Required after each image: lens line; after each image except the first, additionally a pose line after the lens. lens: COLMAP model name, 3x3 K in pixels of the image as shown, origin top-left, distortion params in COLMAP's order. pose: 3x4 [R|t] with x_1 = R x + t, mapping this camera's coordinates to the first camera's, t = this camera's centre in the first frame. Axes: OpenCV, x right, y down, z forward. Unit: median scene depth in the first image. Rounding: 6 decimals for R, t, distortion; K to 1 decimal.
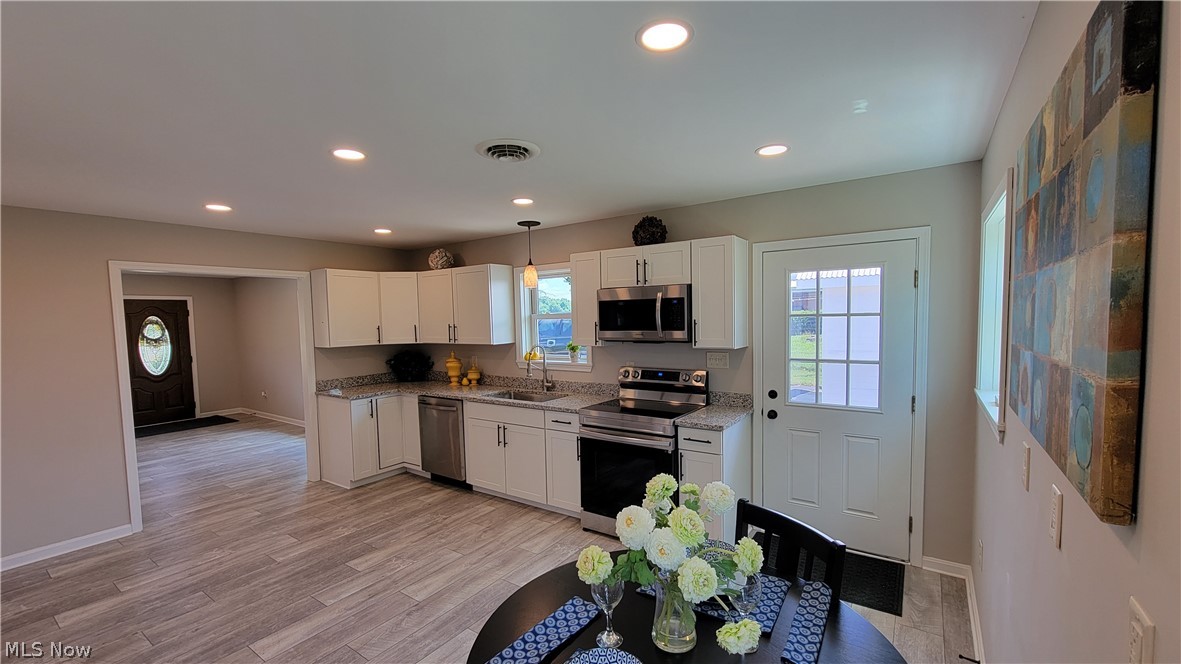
lens RADIAL K [[486.1, 0, 594.1], [0, 486.1, 347.9], [0, 0, 1]] dist [-0.002044, -0.000020]
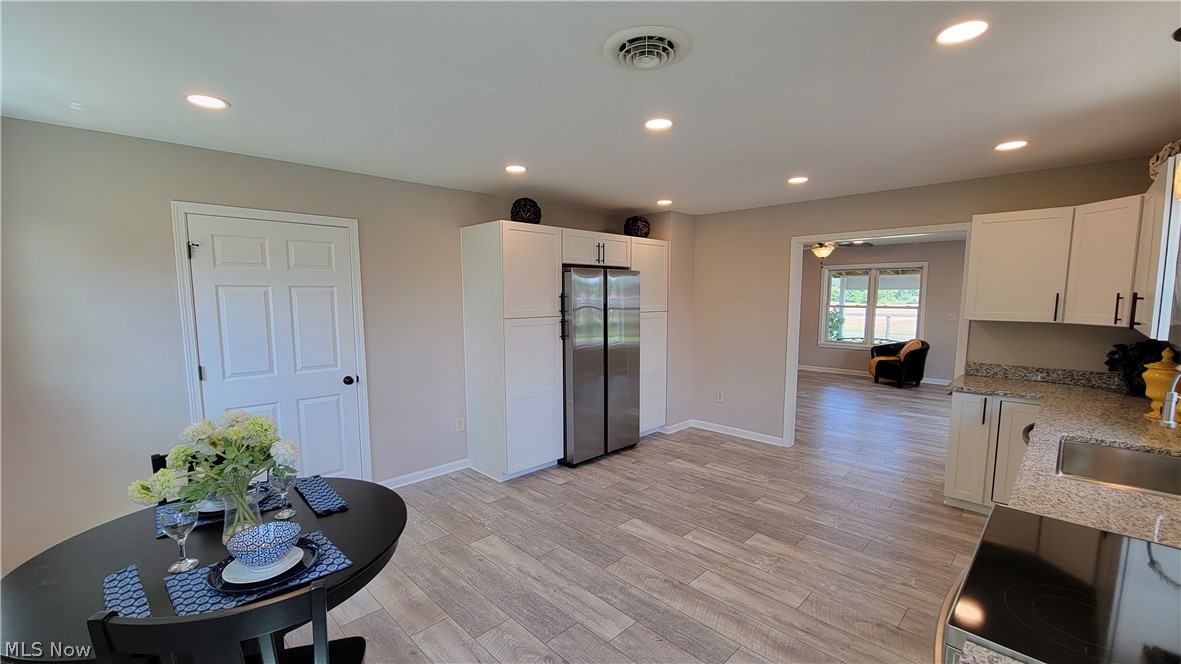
lens RADIAL K [[486.1, 0, 594.1], [0, 486.1, 347.9], [0, 0, 1]] dist [-0.002044, -0.000020]
pose [[-0.175640, 0.132006, -0.975564, 0.441721], [-0.060510, 0.987648, 0.144536, -0.045725], [0.982593, 0.084417, -0.165483, 0.784316]]
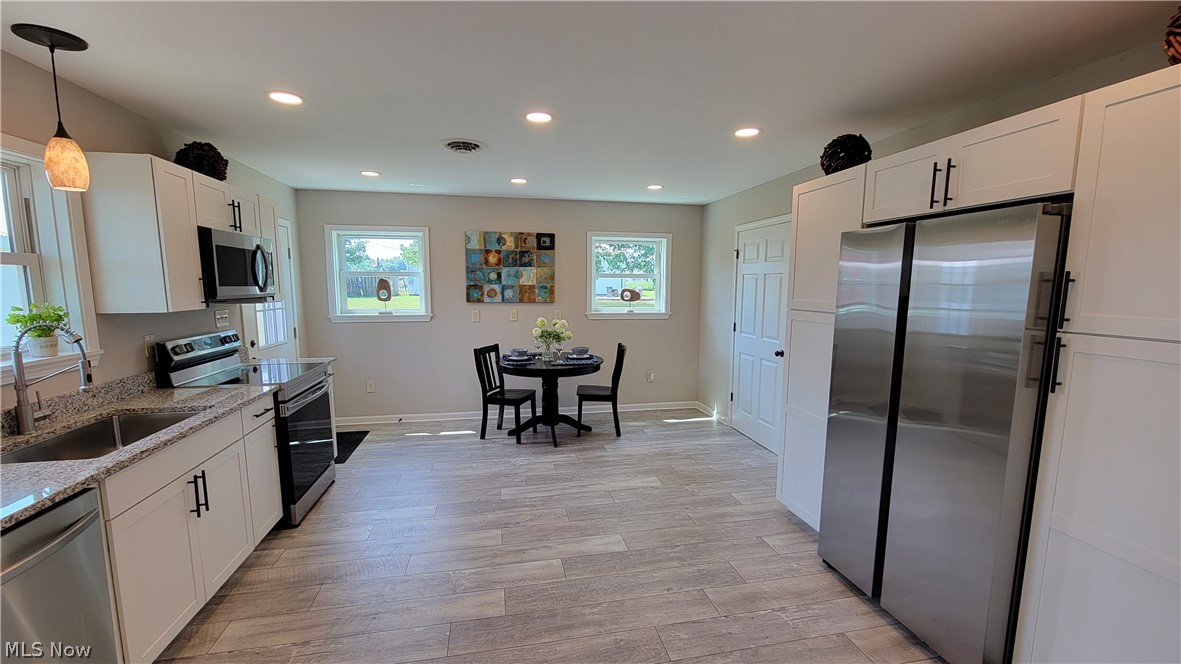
lens RADIAL K [[486.1, 0, 594.1], [0, 486.1, 347.9], [0, 0, 1]] dist [-0.002044, -0.000020]
pose [[-0.725666, -0.071063, 0.684367, -1.024169], [0.058009, 0.984792, 0.163767, -0.035125], [-0.685597, 0.158540, -0.710508, 1.308554]]
